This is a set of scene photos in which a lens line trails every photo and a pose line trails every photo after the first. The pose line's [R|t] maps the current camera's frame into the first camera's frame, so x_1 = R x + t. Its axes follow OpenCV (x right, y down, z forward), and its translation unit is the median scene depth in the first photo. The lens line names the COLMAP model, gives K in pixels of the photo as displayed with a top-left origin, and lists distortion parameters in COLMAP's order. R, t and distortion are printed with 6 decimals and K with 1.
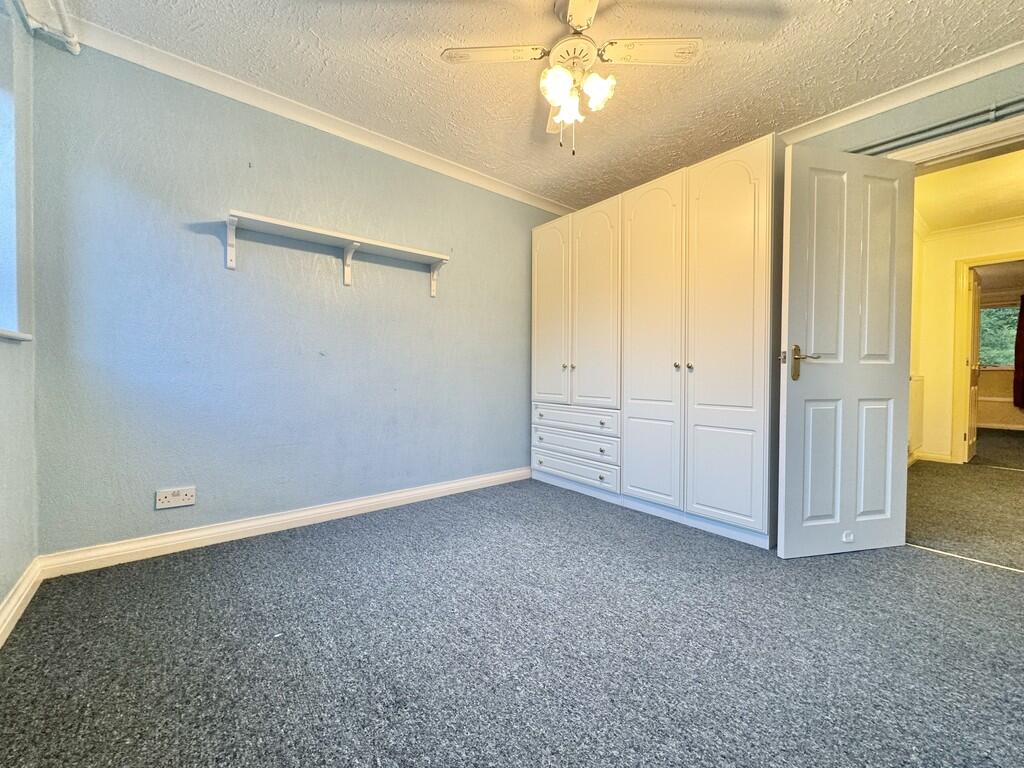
lens RADIAL K [[407.0, 0, 512.3], [0, 407.0, 383.0], [0, 0, 1]] dist [-0.003366, 0.000068]
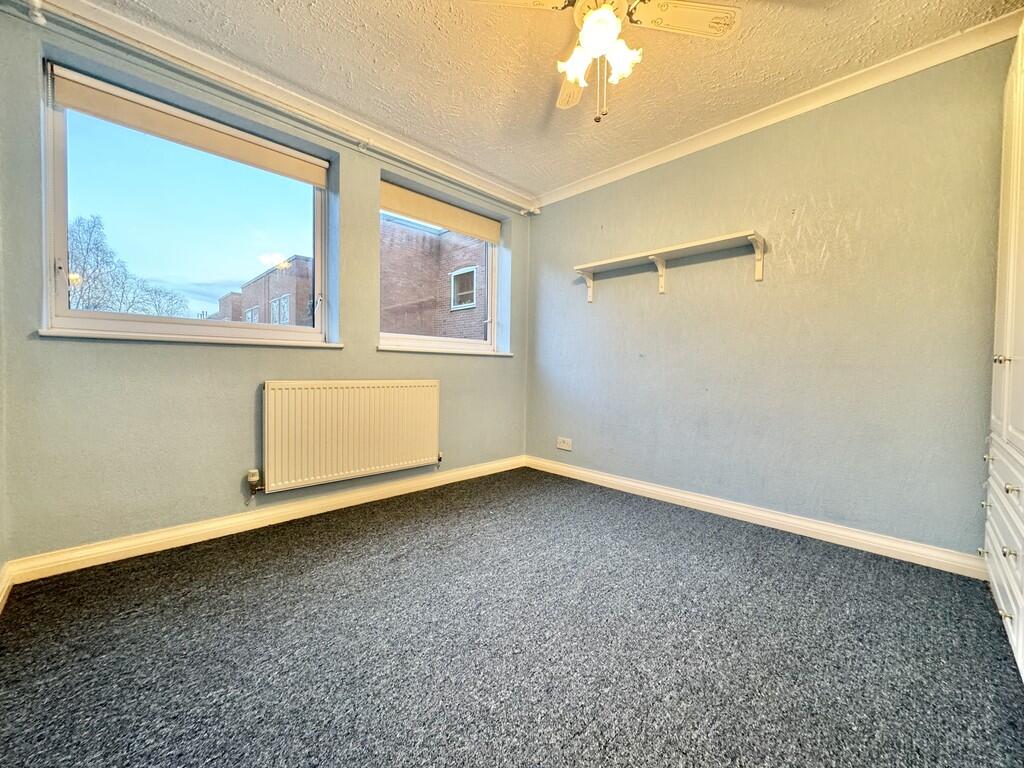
lens RADIAL K [[407.0, 0, 512.3], [0, 407.0, 383.0], [0, 0, 1]] dist [-0.003366, 0.000068]
pose [[0.086989, 0.024644, -0.995904, 0.771189], [-0.037751, 0.999057, 0.021425, -0.002560], [0.995494, 0.035732, 0.087838, 0.567193]]
